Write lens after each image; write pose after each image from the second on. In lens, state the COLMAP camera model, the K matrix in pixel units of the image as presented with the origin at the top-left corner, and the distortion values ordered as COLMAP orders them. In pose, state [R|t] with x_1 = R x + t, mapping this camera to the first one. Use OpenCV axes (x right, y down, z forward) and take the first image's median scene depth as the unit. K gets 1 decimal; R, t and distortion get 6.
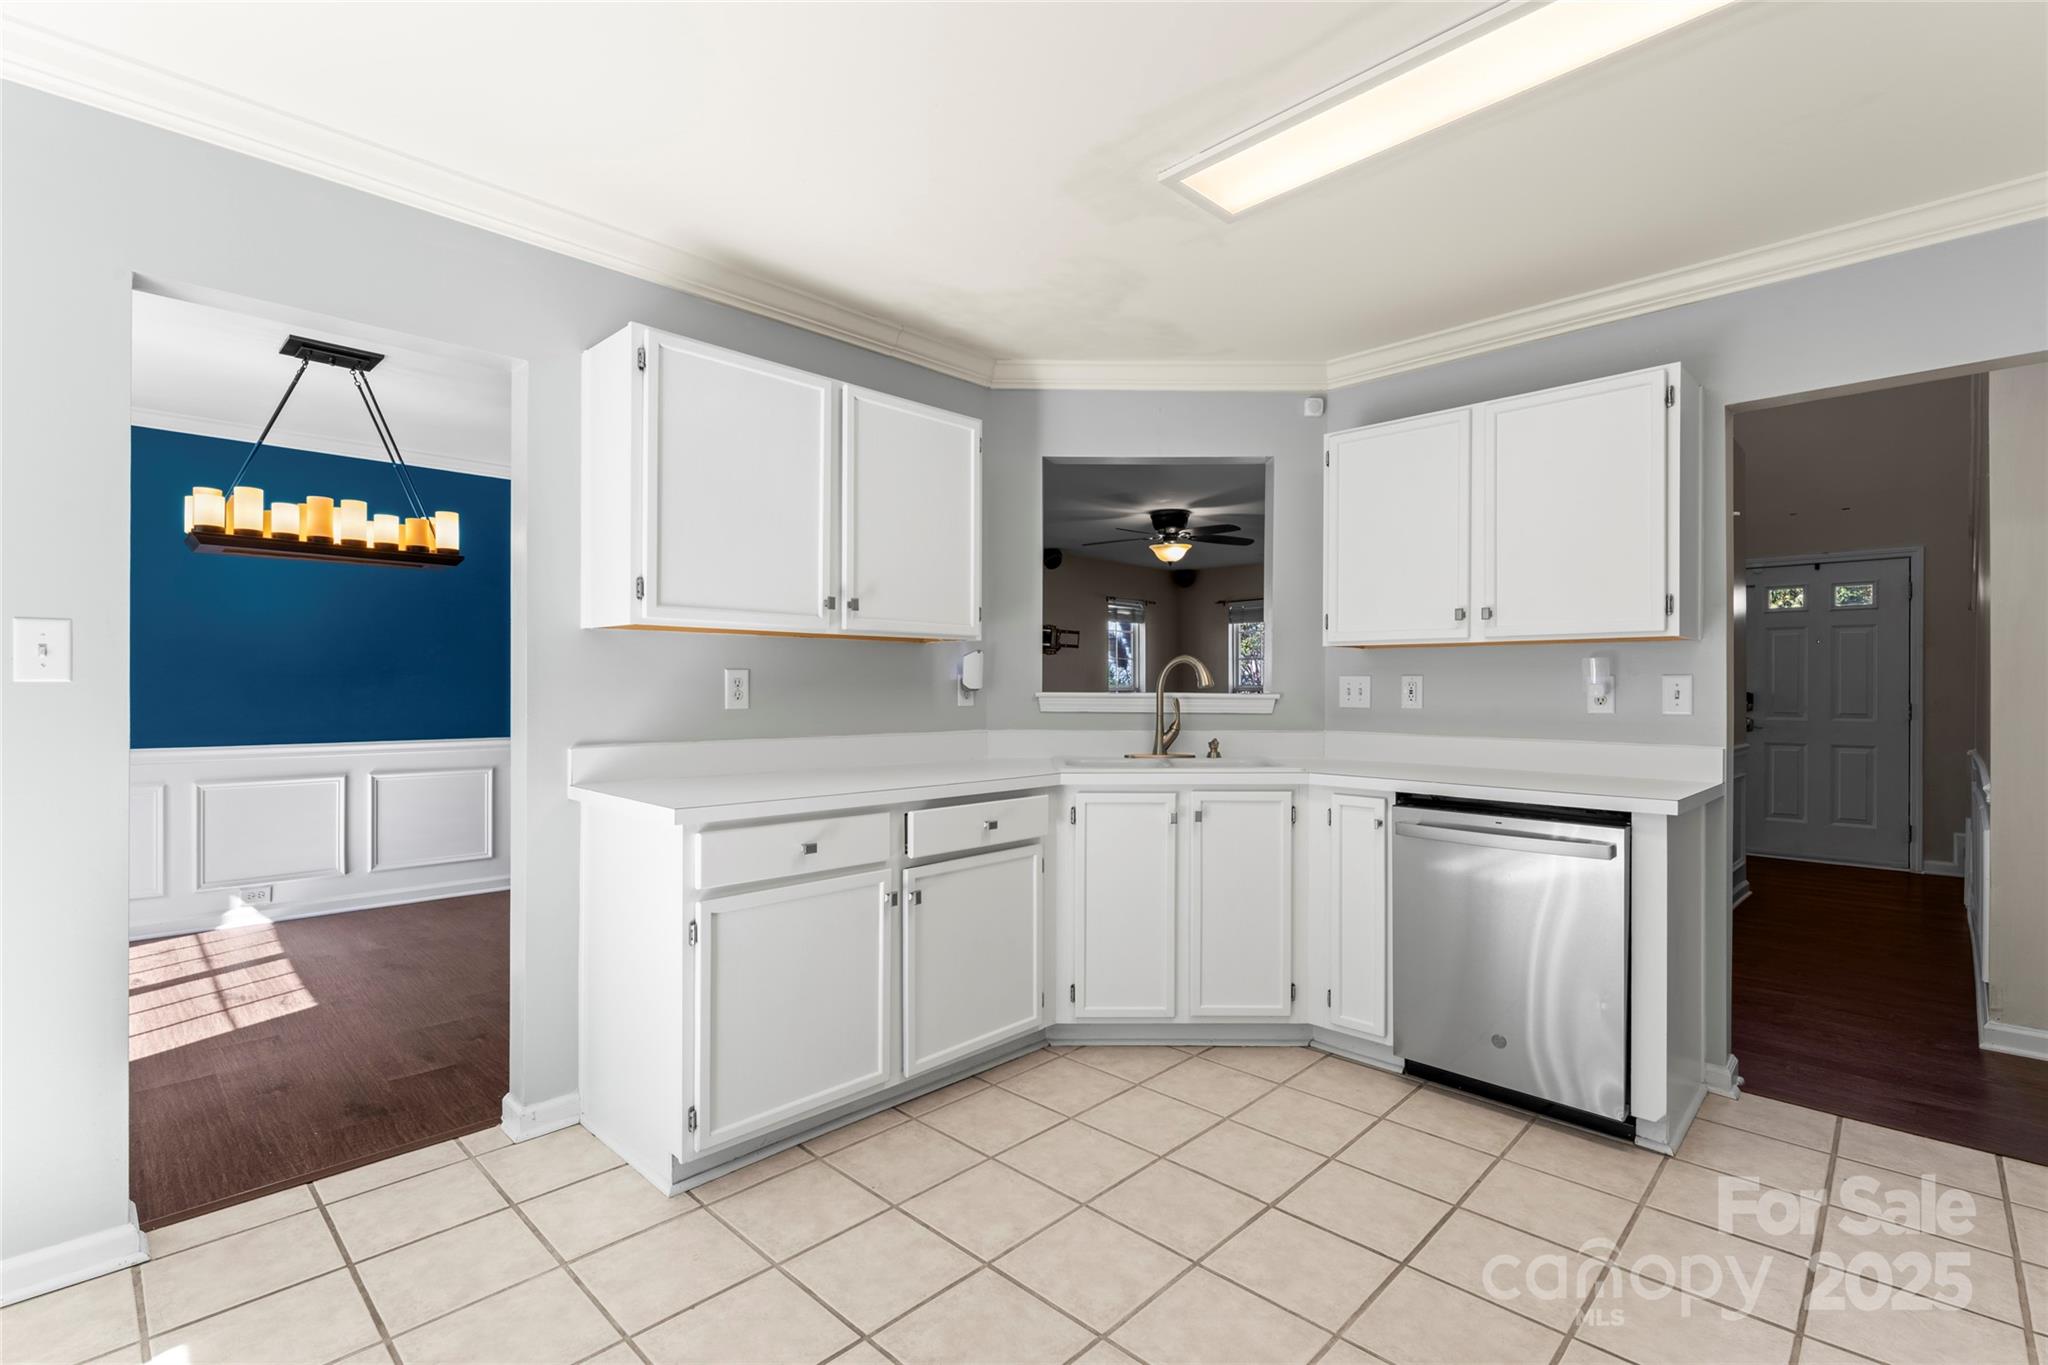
lens RADIAL K [[935.8, 0, 1026.8], [0, 935.8, 690.0], [0, 0, 1]] dist [0.000343, -0.000557]
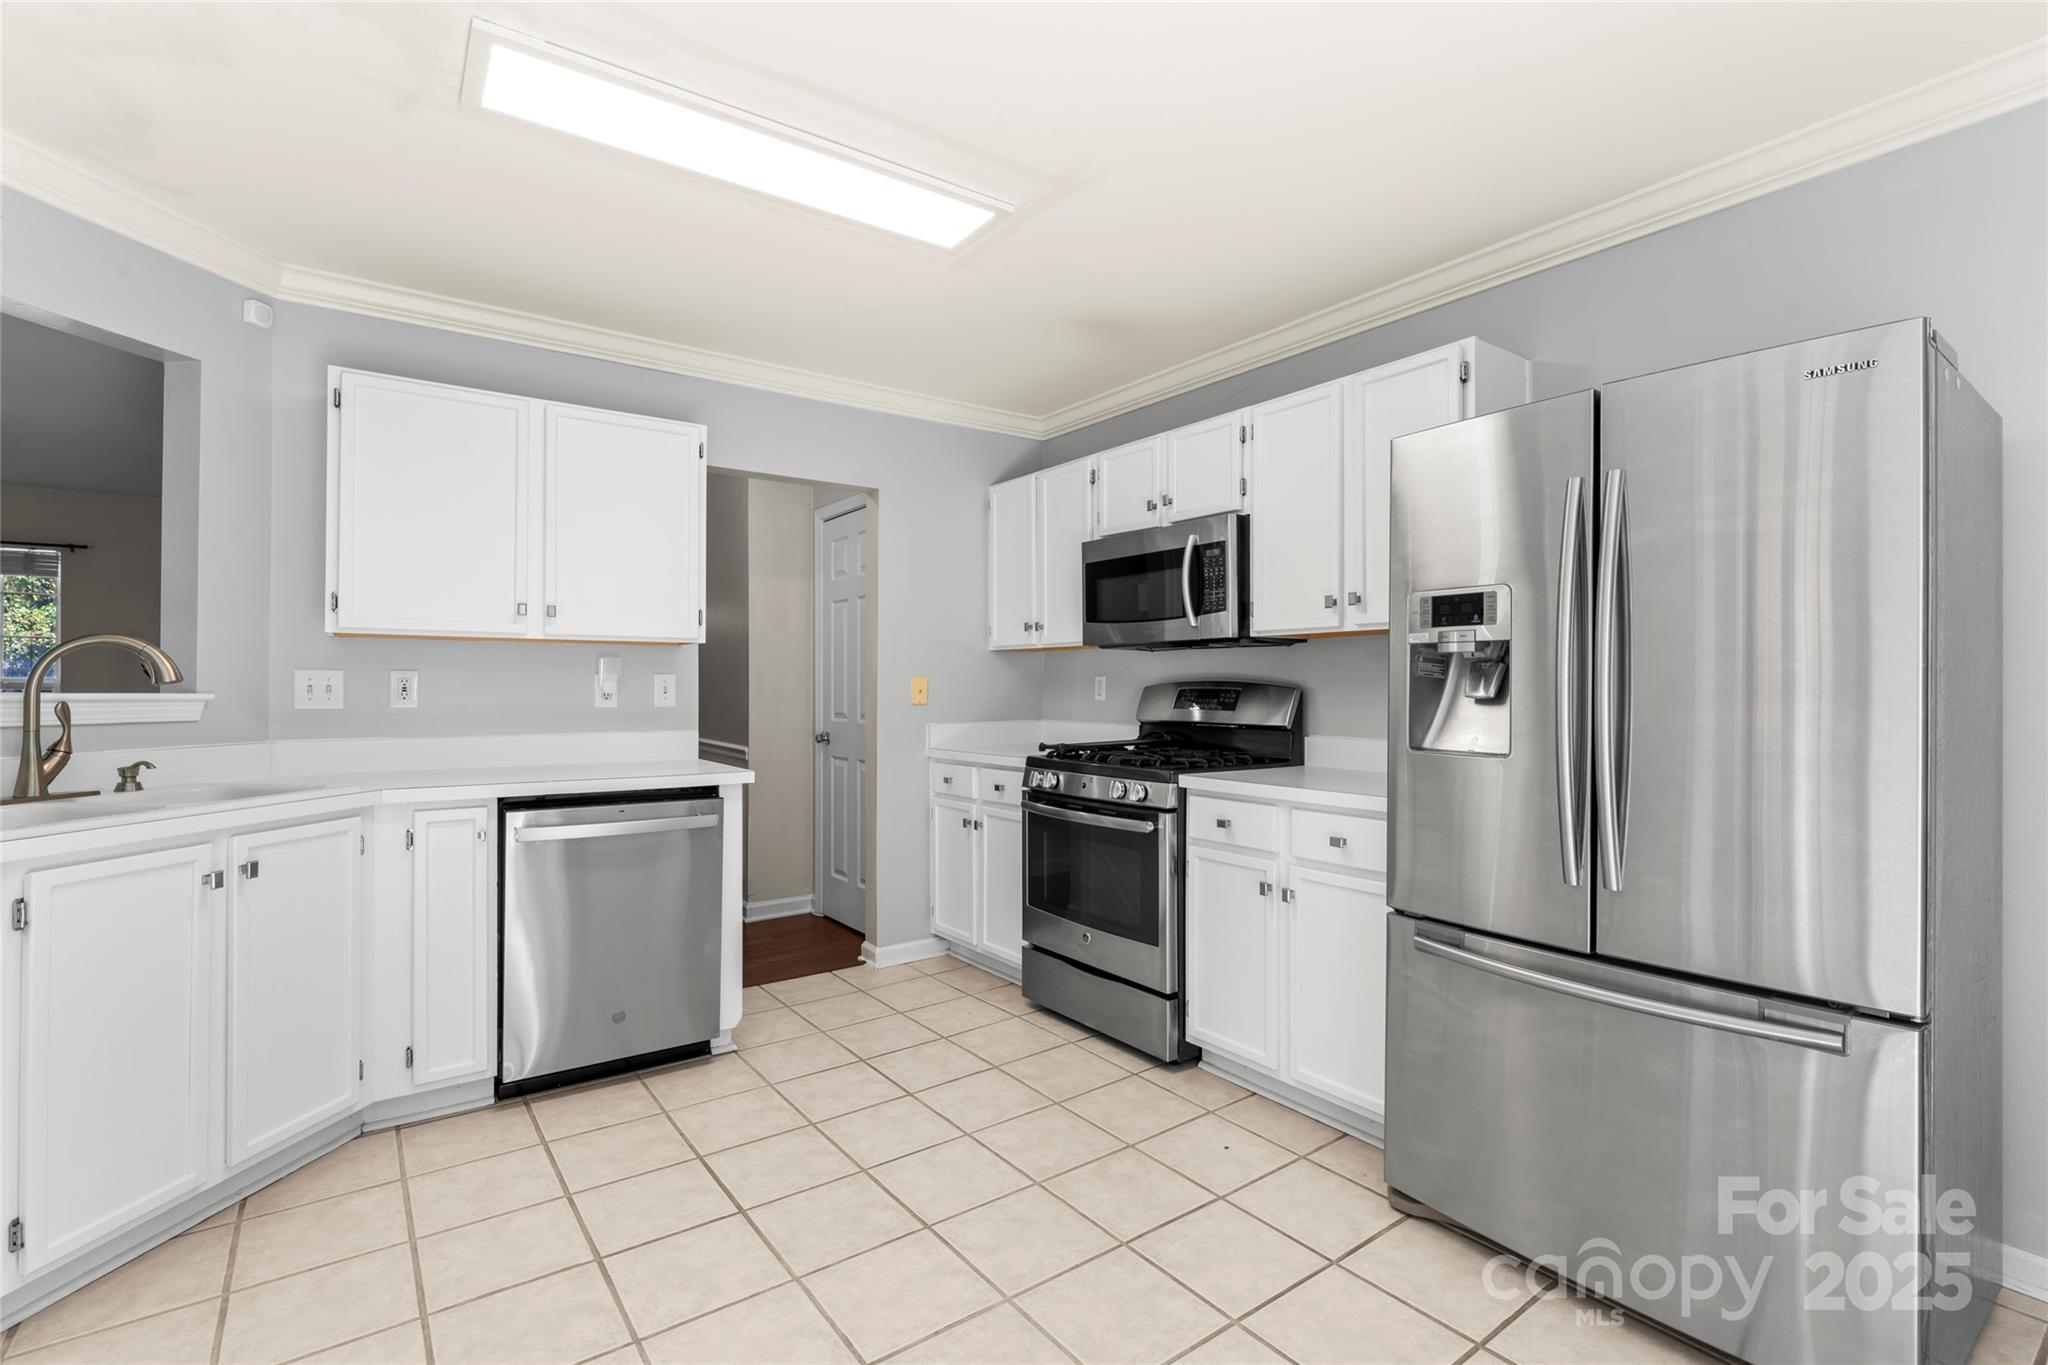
lens RADIAL K [[935.8, 0, 1019.6], [0, 935.8, 682.1], [0, 0, 1]] dist [0.000343, -0.000557]
pose [[0.166538, 0.000040, 0.986035, -0.407557], [0.002286, 0.999997, -0.000427, -0.003279], [-0.986032, 0.002325, 0.166537, 0.323924]]
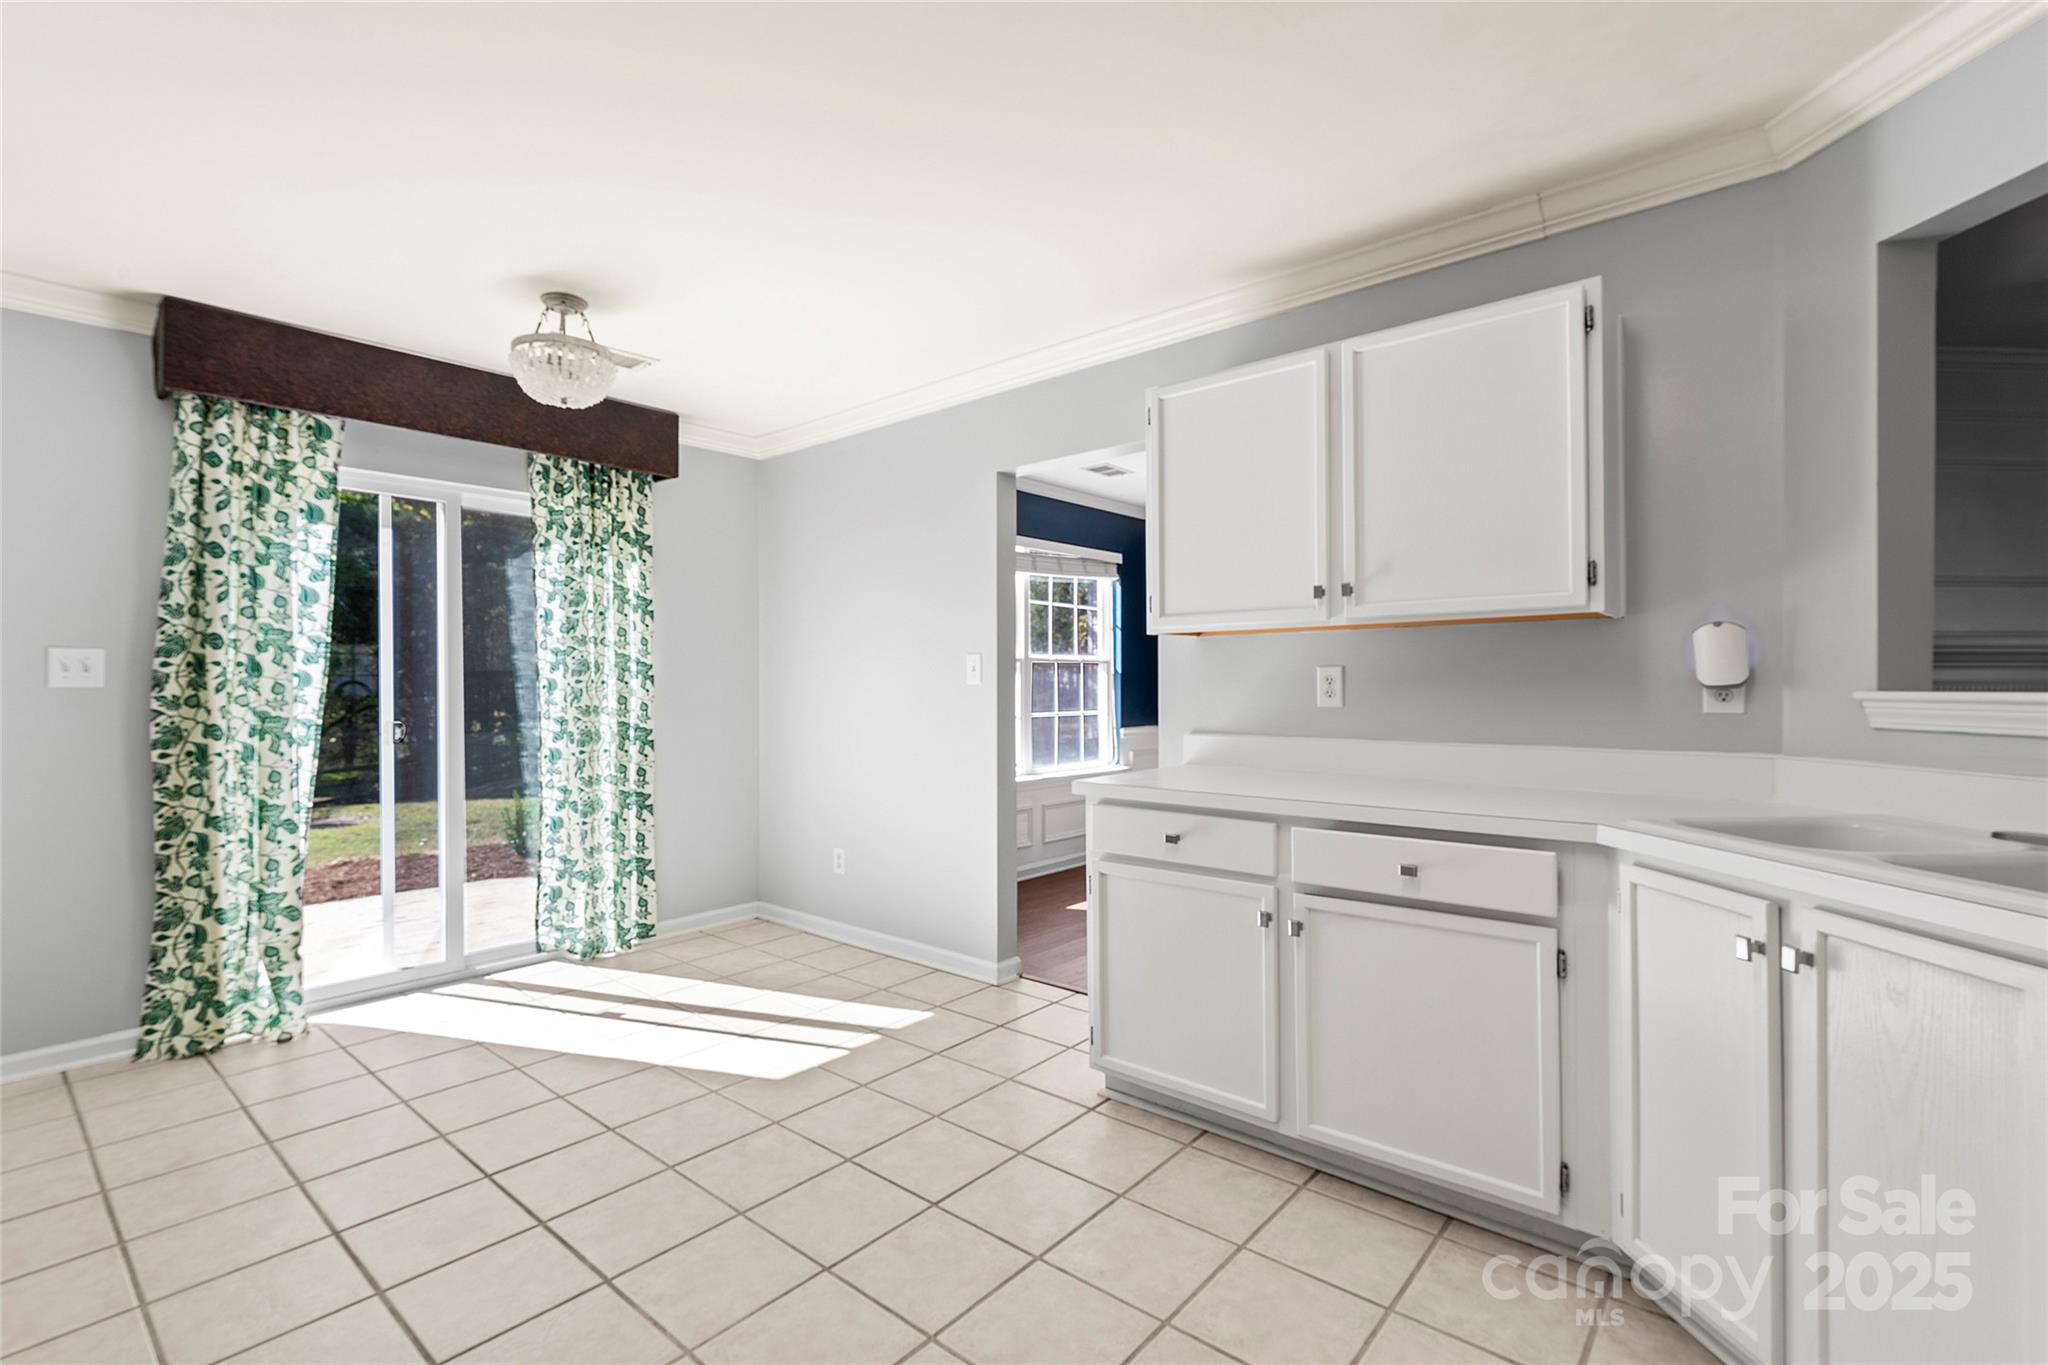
lens RADIAL K [[935.8, 0, 1017.4], [0, 935.8, 682.1], [0, 0, 1]] dist [0.000343, -0.000557]
pose [[0.059596, -0.007289, -0.998196, 0.633136], [0.000664, 0.999973, -0.007263, 0.000916], [0.998222, -0.000230, 0.059600, 0.601690]]
